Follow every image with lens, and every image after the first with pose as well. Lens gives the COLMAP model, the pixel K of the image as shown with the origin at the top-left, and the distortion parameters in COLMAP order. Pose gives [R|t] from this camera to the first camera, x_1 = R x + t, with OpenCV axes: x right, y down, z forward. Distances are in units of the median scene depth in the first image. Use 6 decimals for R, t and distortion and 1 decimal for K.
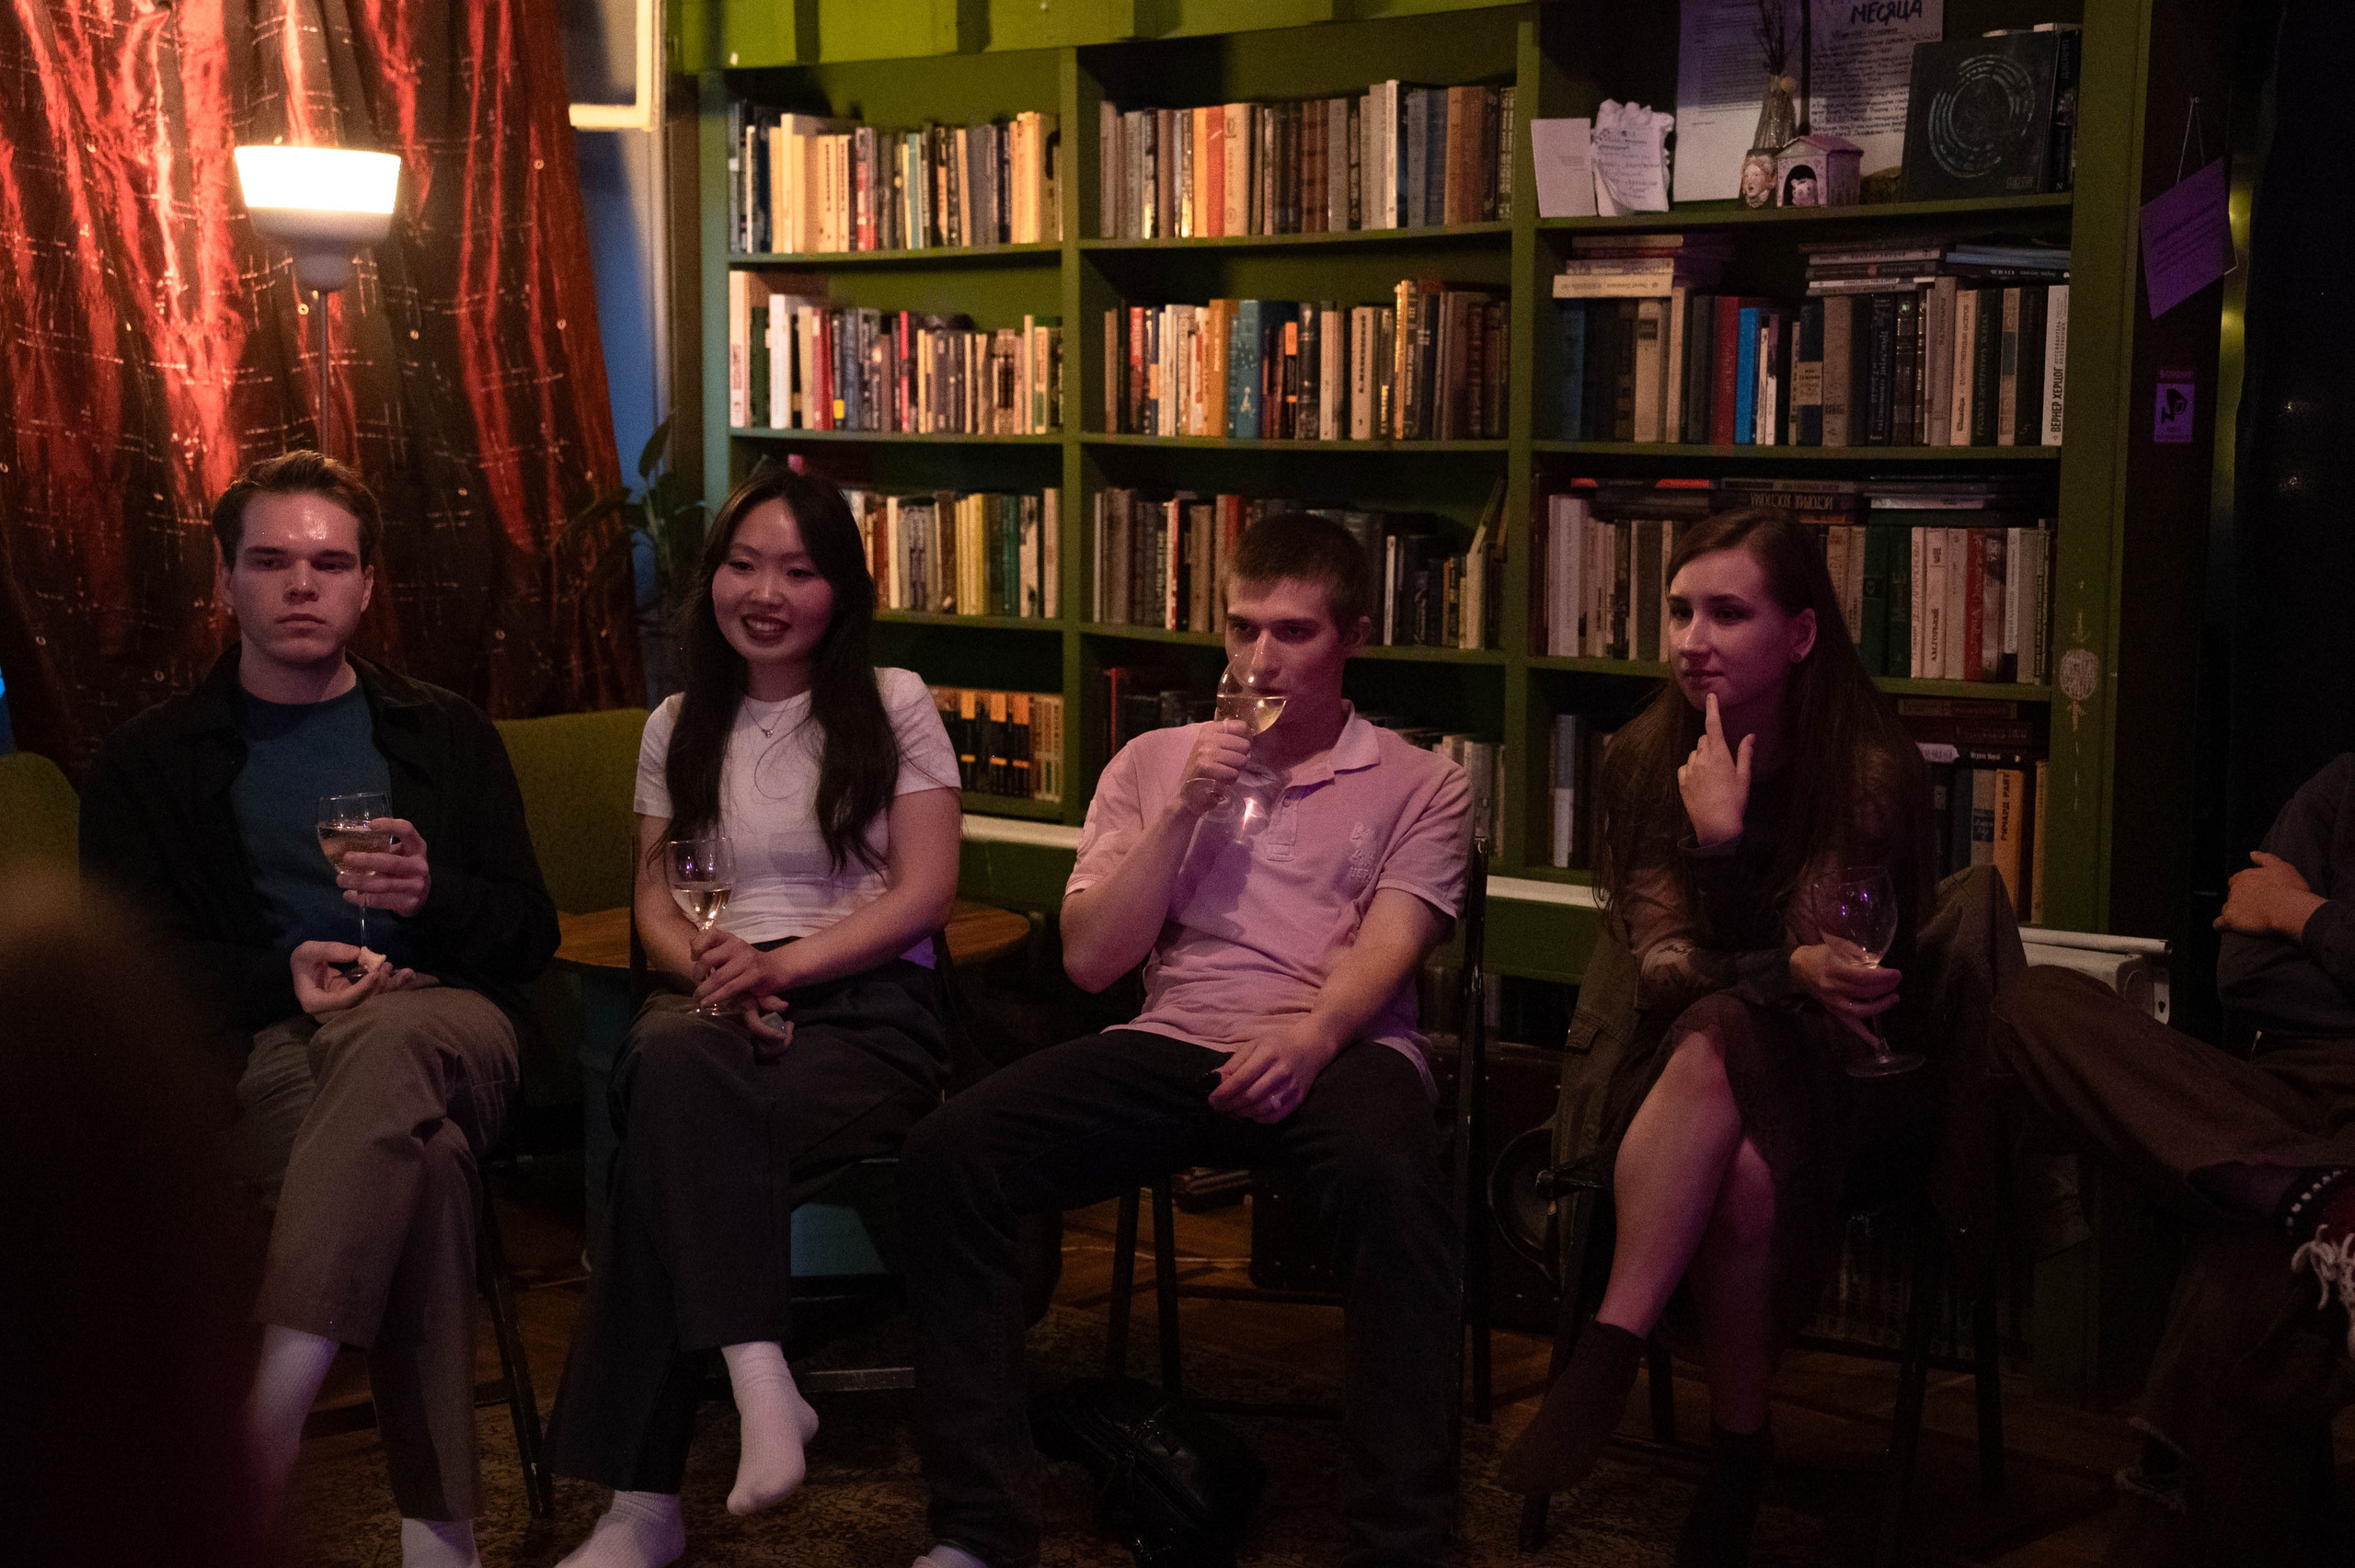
lens RADIAL K [[3544.2, 0, 1193.1], [0, 3544.2, 793.9], [0, 0, 1]] dist [0.258521, 0.000000]
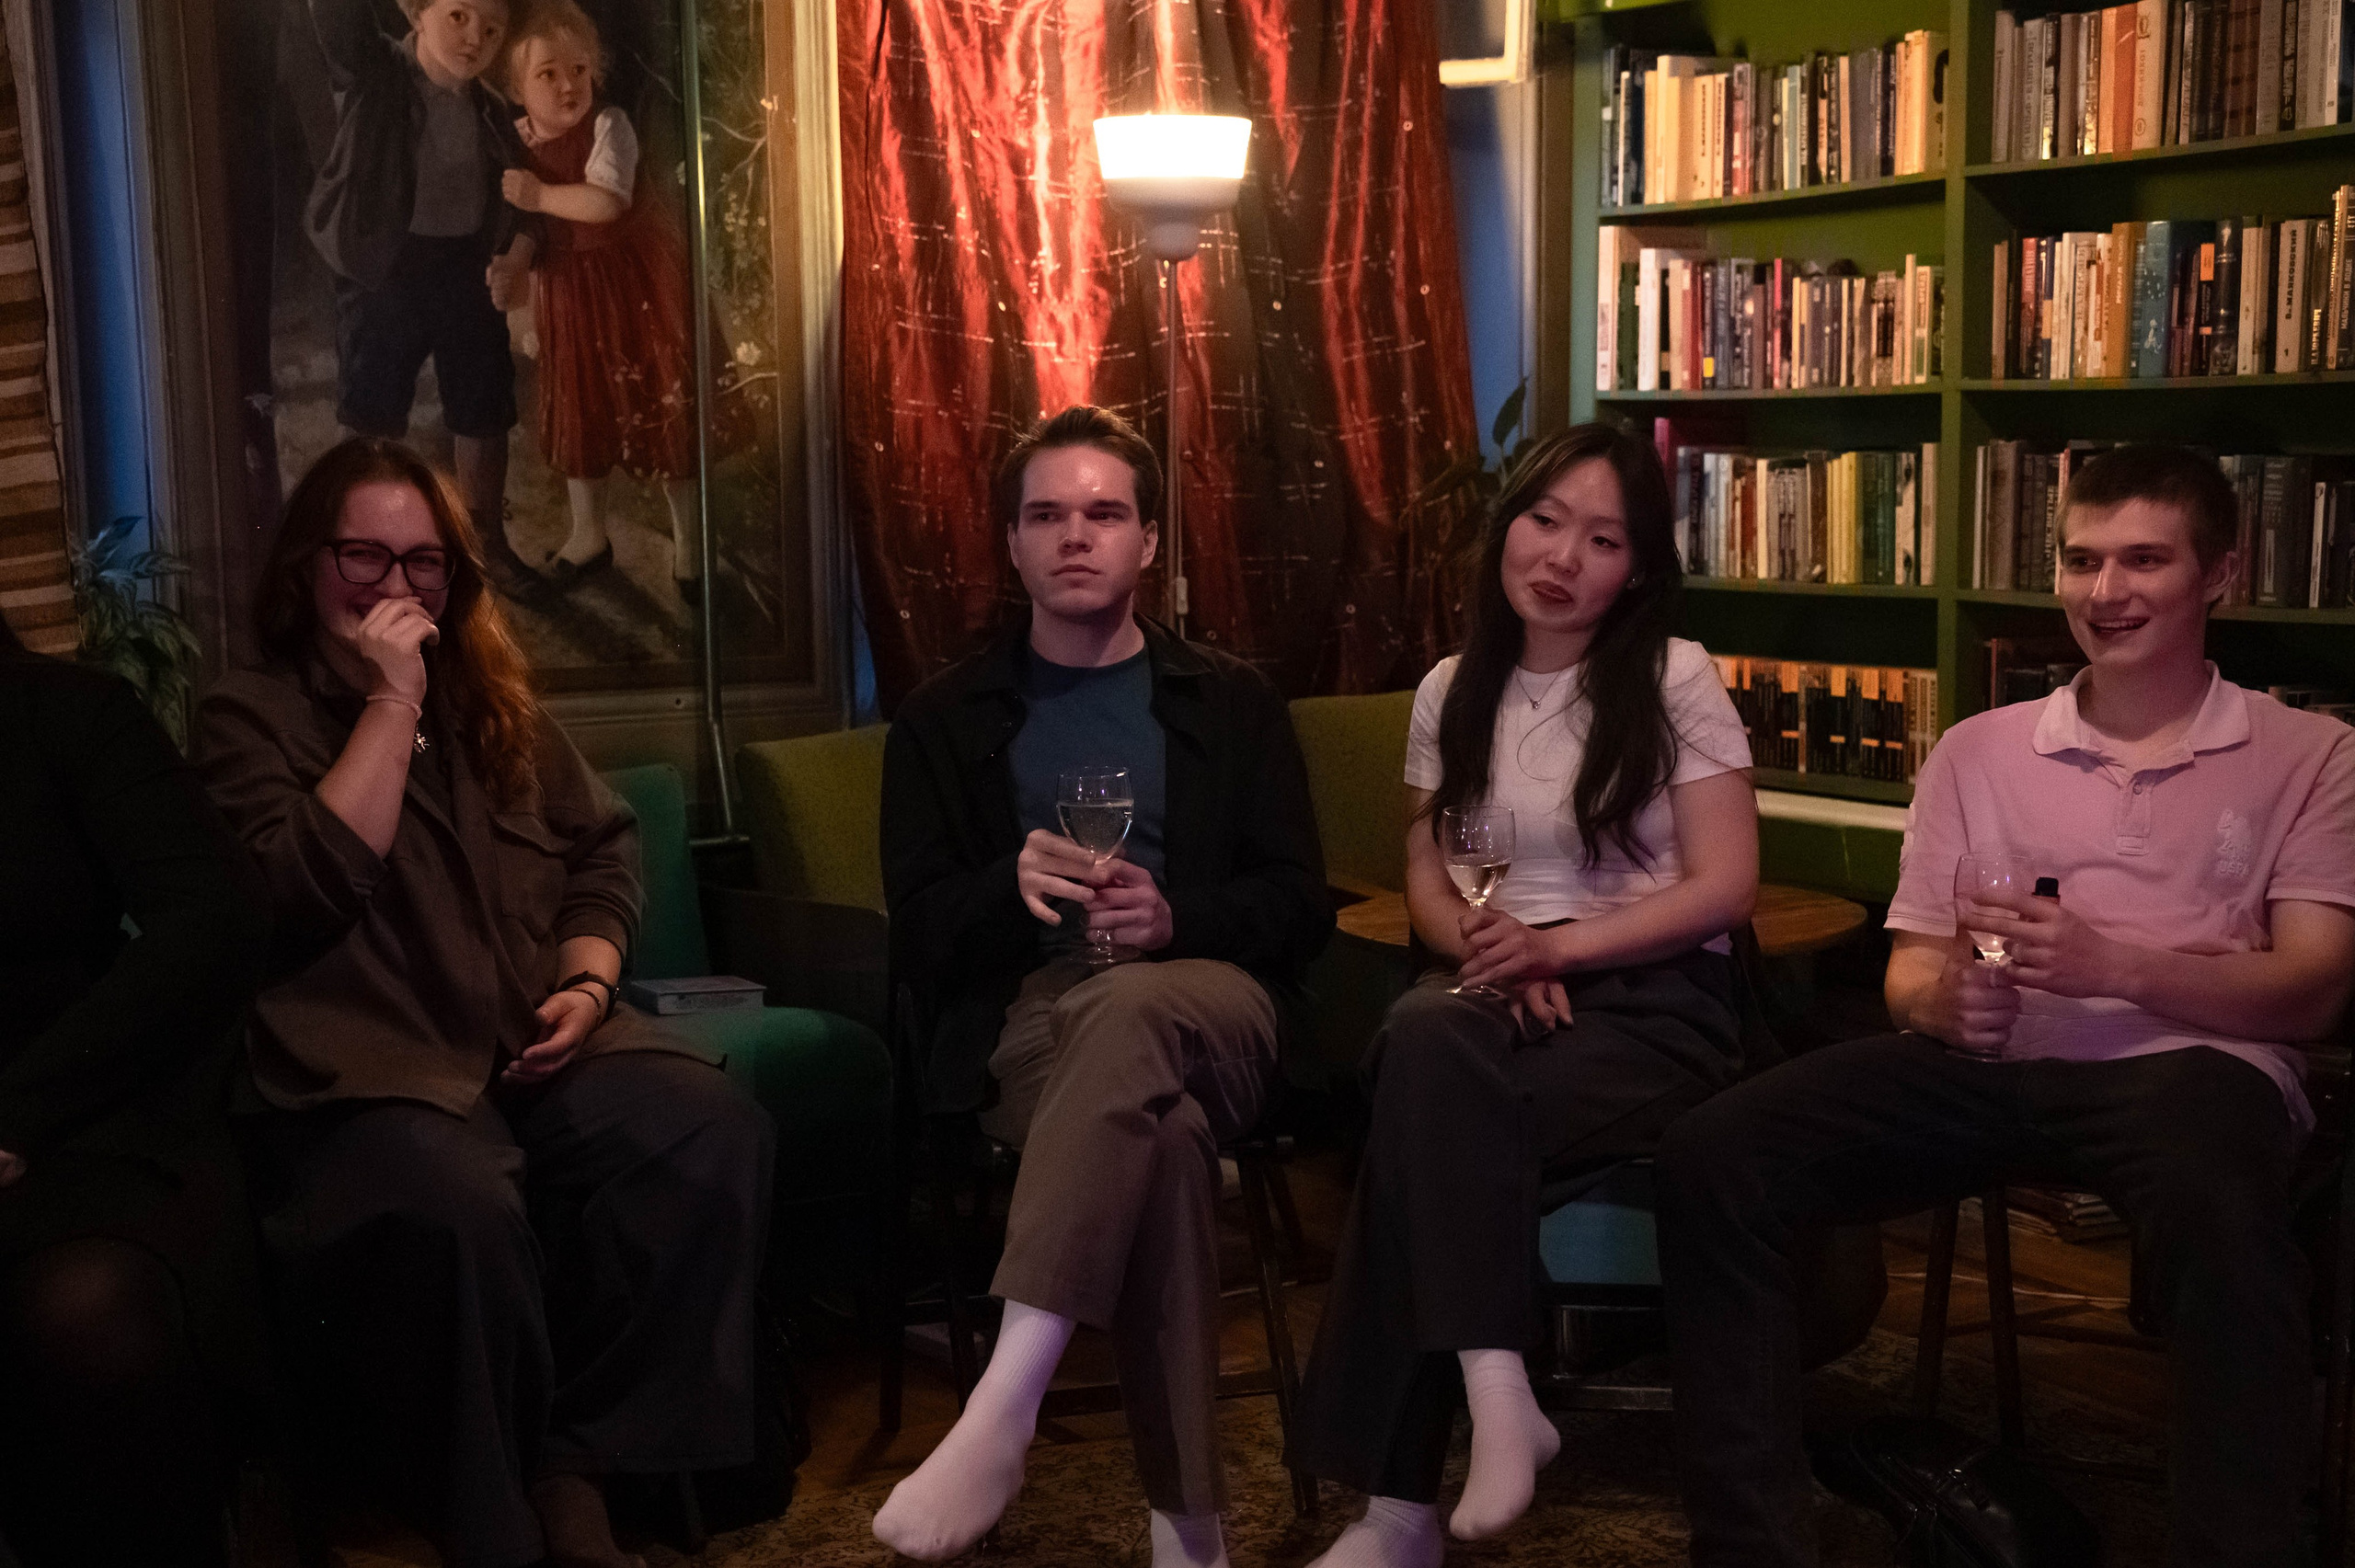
lens RADIAL K [[3544.2, 0, 1171.4], [0, 3544.2, 811.8], [0, 0, 1]] dist [0.258521, 0.000000]
pose [[0.958049, 0.013593, -0.286283, 0.040614], [-0.012571, 0.999906, 0.005405, 0.006663], [0.286330, -0.001580, 0.958130, 0.059923]]
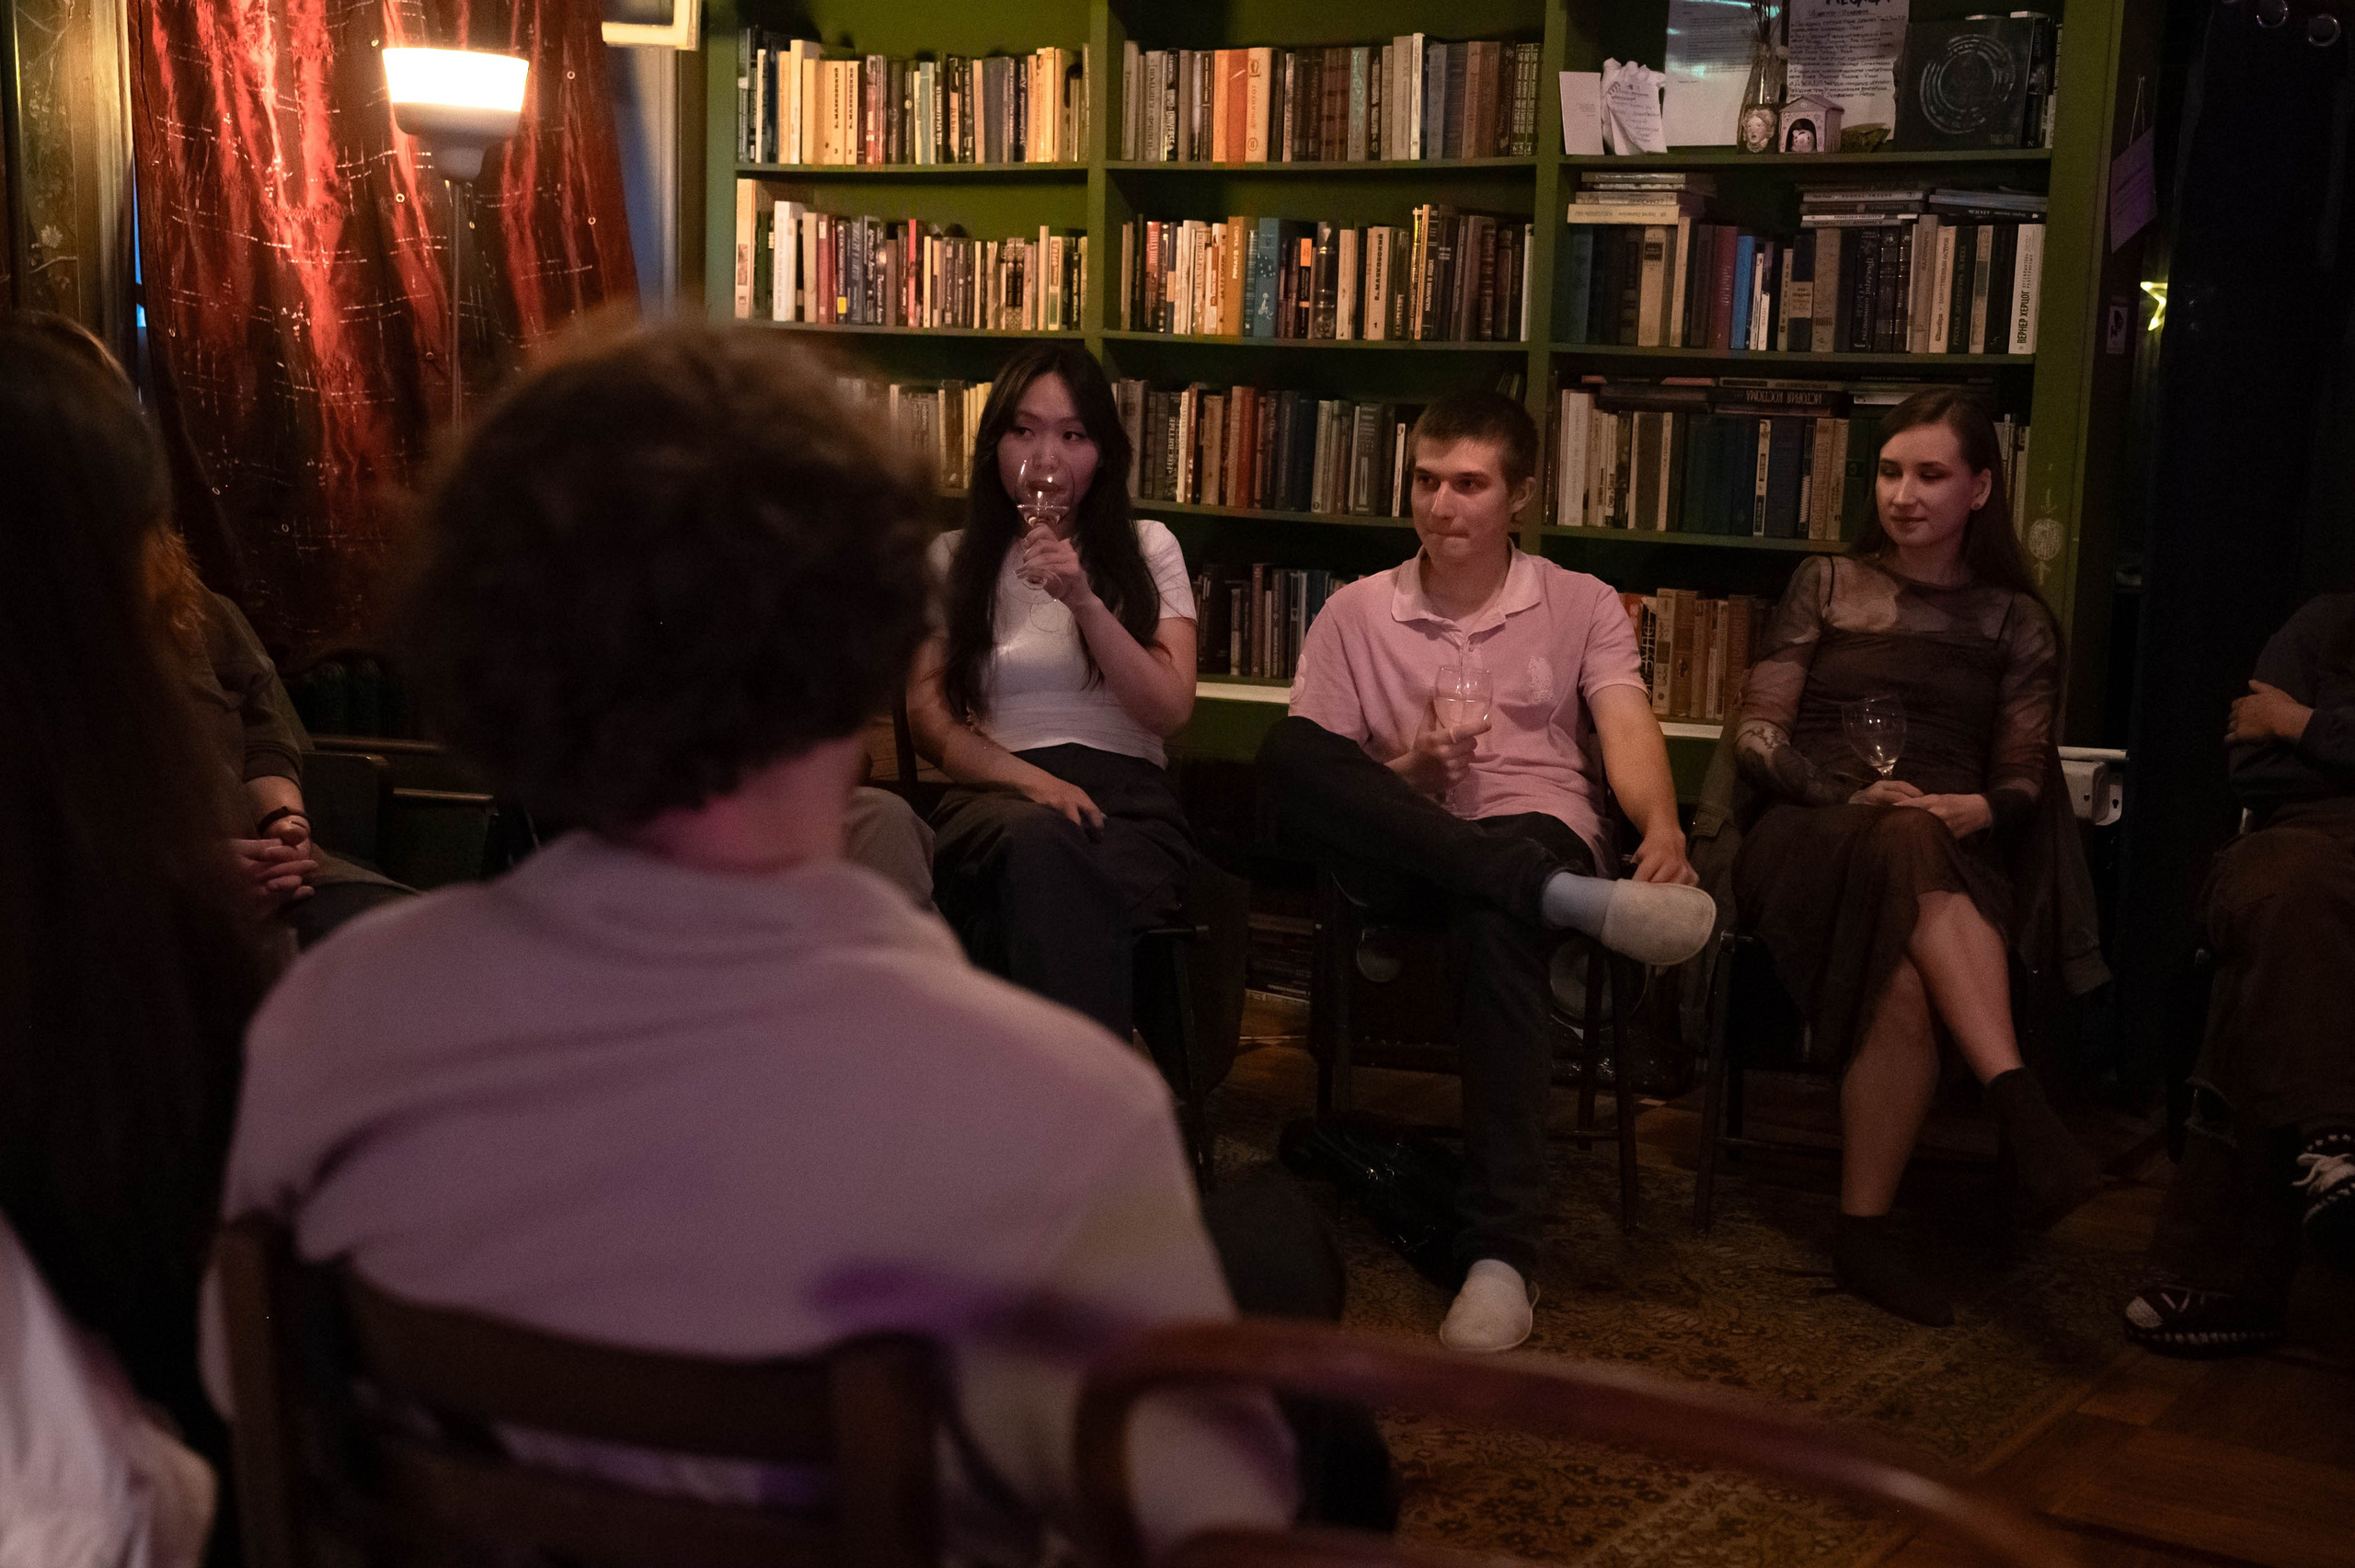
lens RADIAL K [[3248.9, 0, 1209.6], [0, 3248.9, 824.7], [0, 0, 1]] dist [0.136325, 0.000000]
pose [[0.979796, -0.000858, 0.200000, -0.211909], [-0.005871, 0.999437, 0.033047, 0.023827], [-0.199916, -0.033554, 0.979238, -0.045261]]
